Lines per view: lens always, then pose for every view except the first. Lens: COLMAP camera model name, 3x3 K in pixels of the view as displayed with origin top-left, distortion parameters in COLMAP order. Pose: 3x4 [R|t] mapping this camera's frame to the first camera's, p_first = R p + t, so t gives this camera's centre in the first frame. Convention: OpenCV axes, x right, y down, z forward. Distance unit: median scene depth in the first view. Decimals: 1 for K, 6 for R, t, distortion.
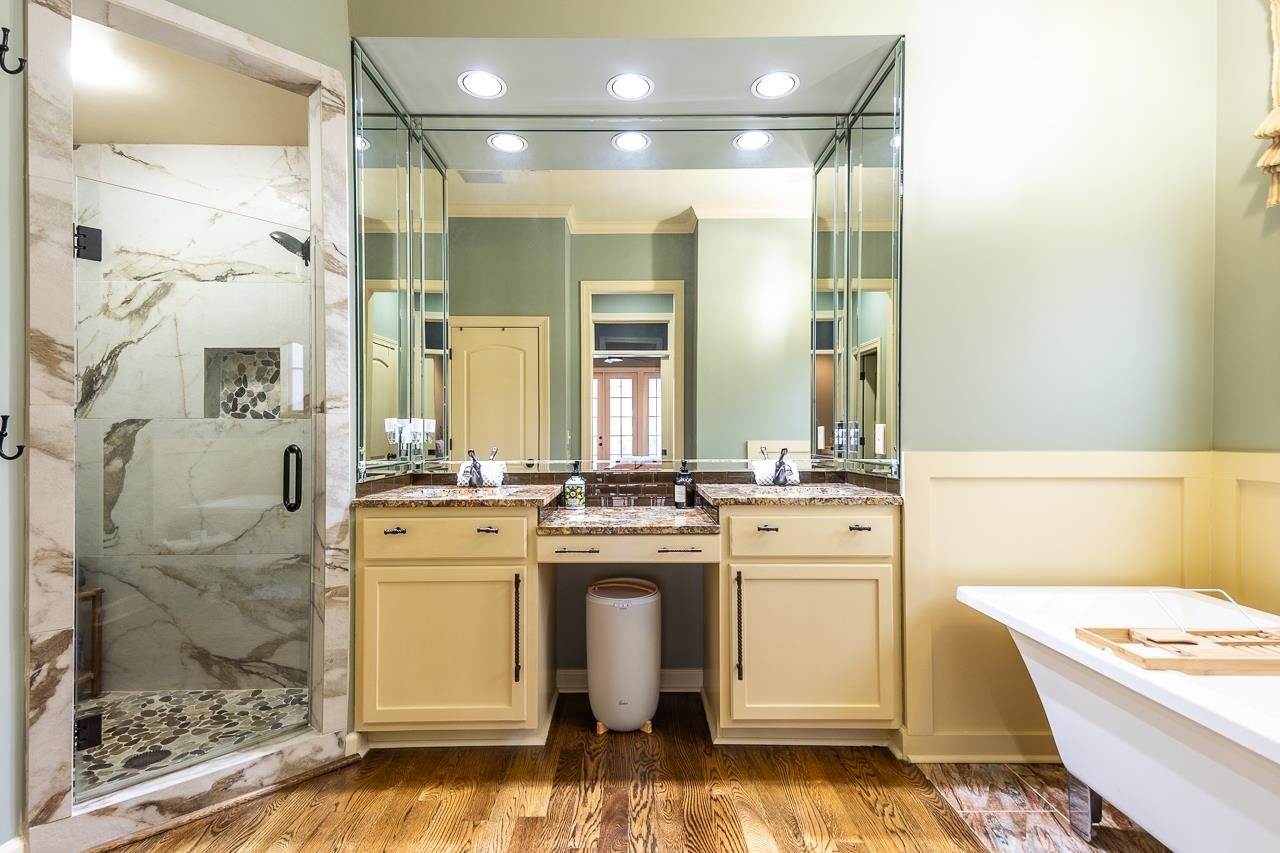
lens RADIAL K [[613.4, 0, 630.5], [0, 613.4, 433.3], [0, 0, 1]] dist [0.050285, -0.015875]
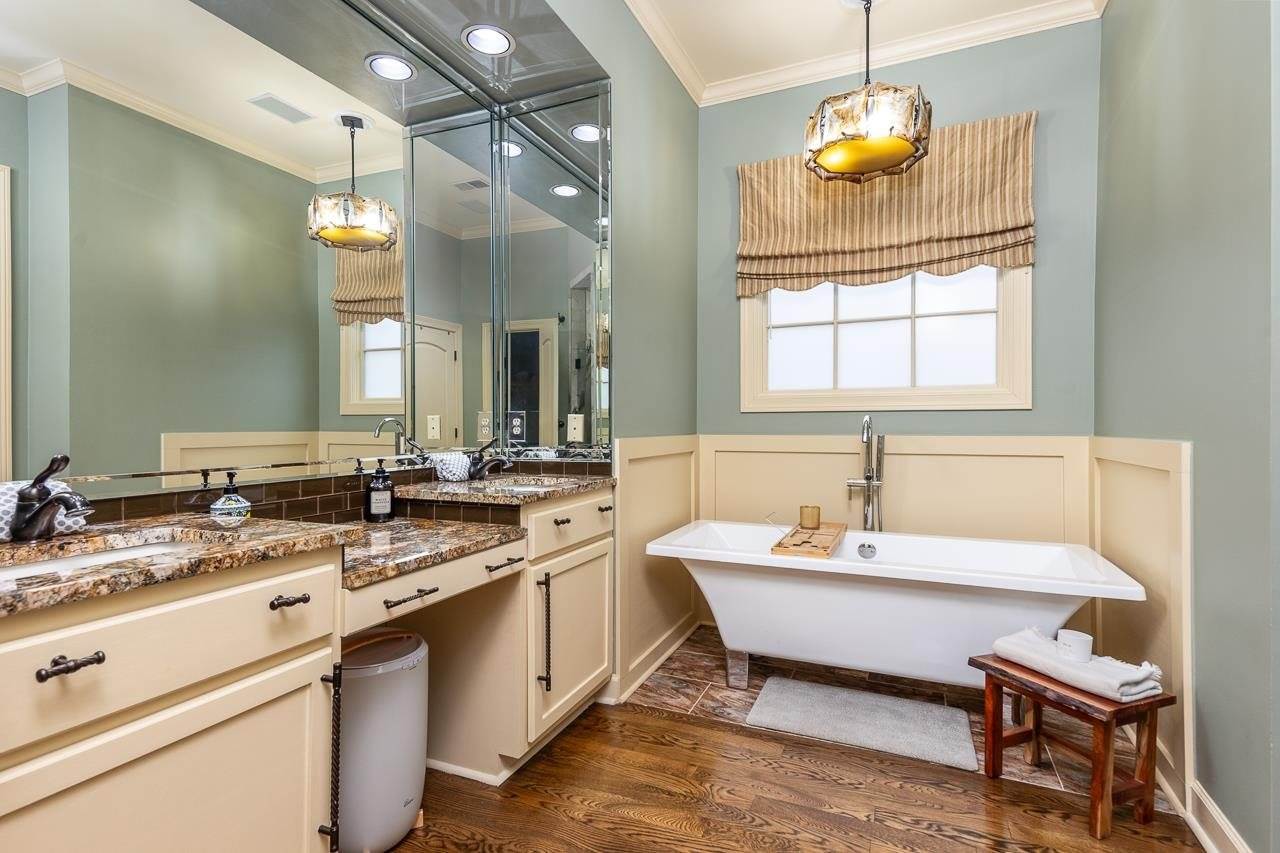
lens RADIAL K [[613.4, 0, 634.7], [0, 613.4, 423.9], [0, 0, 1]] dist [0.050285, -0.015875]
pose [[0.399504, 0.002799, 0.916727, -0.603018], [-0.002910, 0.999994, -0.001785, 0.003533], [-0.916727, -0.001955, 0.399510, 0.506123]]
